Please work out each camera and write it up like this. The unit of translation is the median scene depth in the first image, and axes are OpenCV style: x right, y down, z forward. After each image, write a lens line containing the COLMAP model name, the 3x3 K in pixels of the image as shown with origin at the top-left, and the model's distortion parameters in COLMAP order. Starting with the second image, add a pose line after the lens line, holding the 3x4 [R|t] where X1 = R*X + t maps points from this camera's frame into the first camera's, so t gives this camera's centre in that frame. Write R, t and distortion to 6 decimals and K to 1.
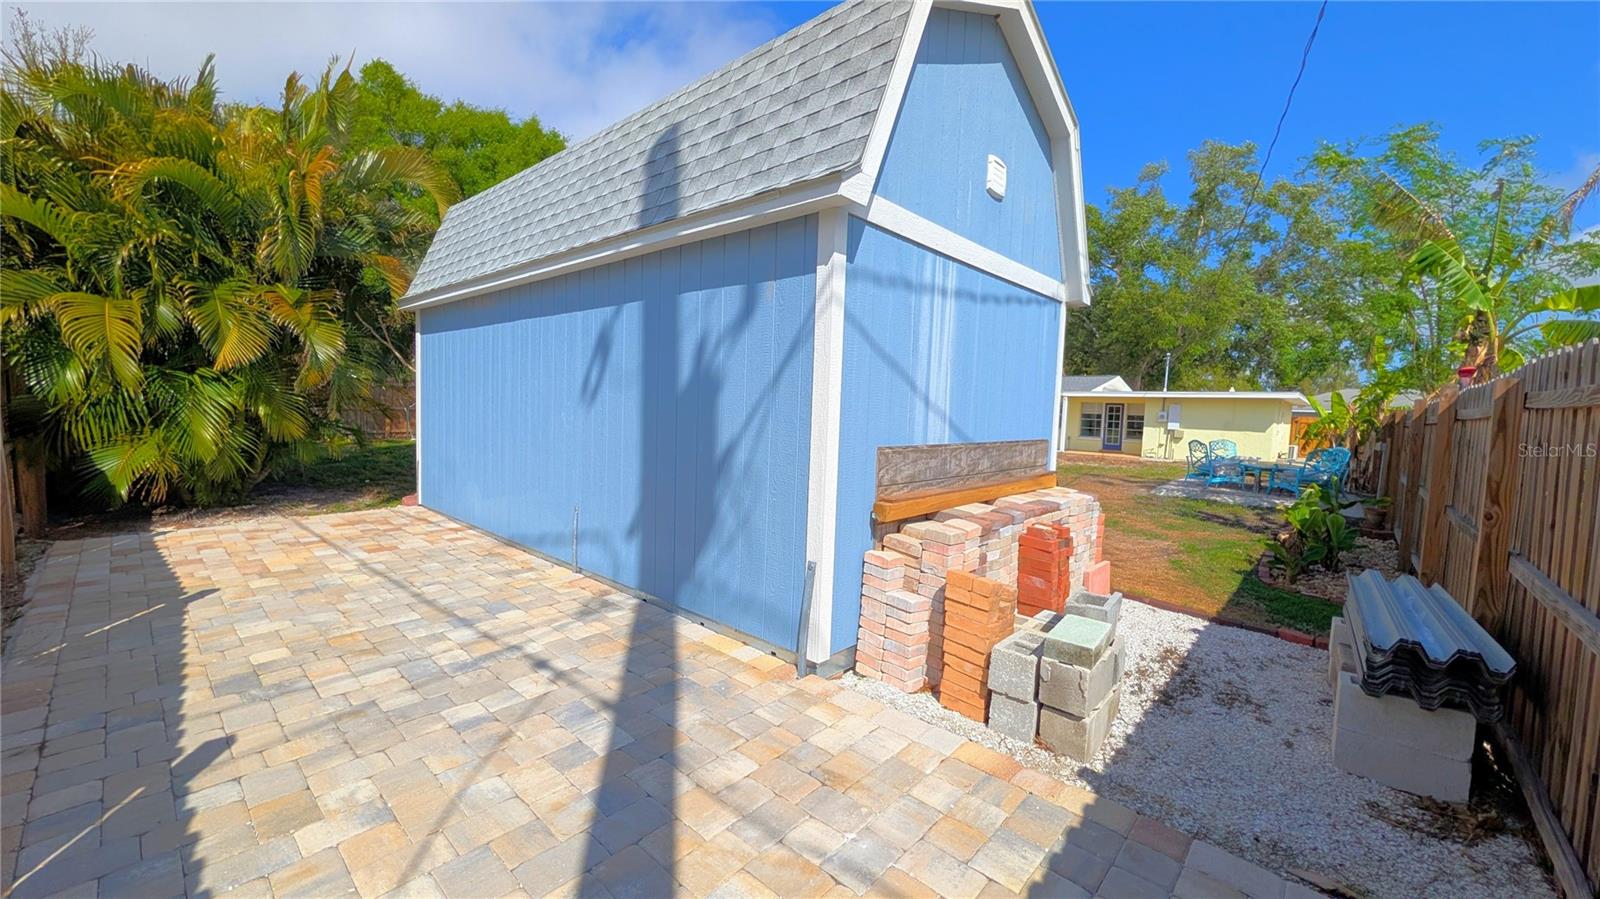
lens RADIAL K [[615.2, 0, 799.6], [0, 615.2, 448.7], [0, 0, 1]] dist [0.002161, -0.000495]
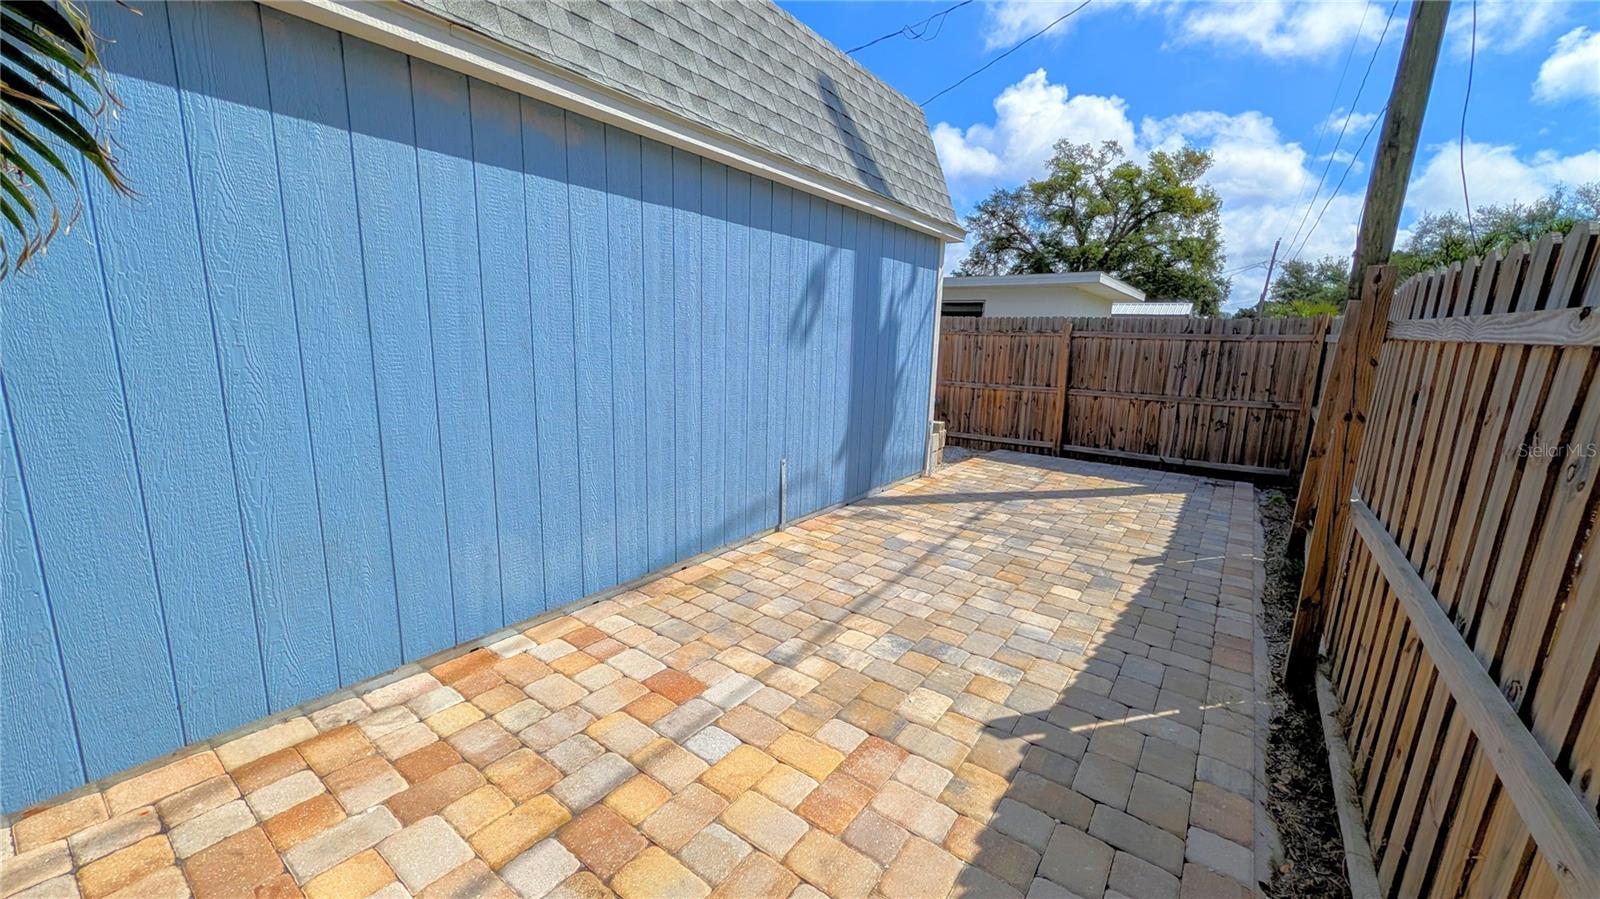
lens RADIAL K [[615.2, 0, 797.9], [0, 615.2, 458.4], [0, 0, 1]] dist [0.002161, -0.000495]
pose [[-0.105928, -0.236759, 0.965777, -1.568046], [0.030248, 0.970024, 0.241118, -0.158718], [-0.993914, 0.054754, -0.095591, 1.351055]]
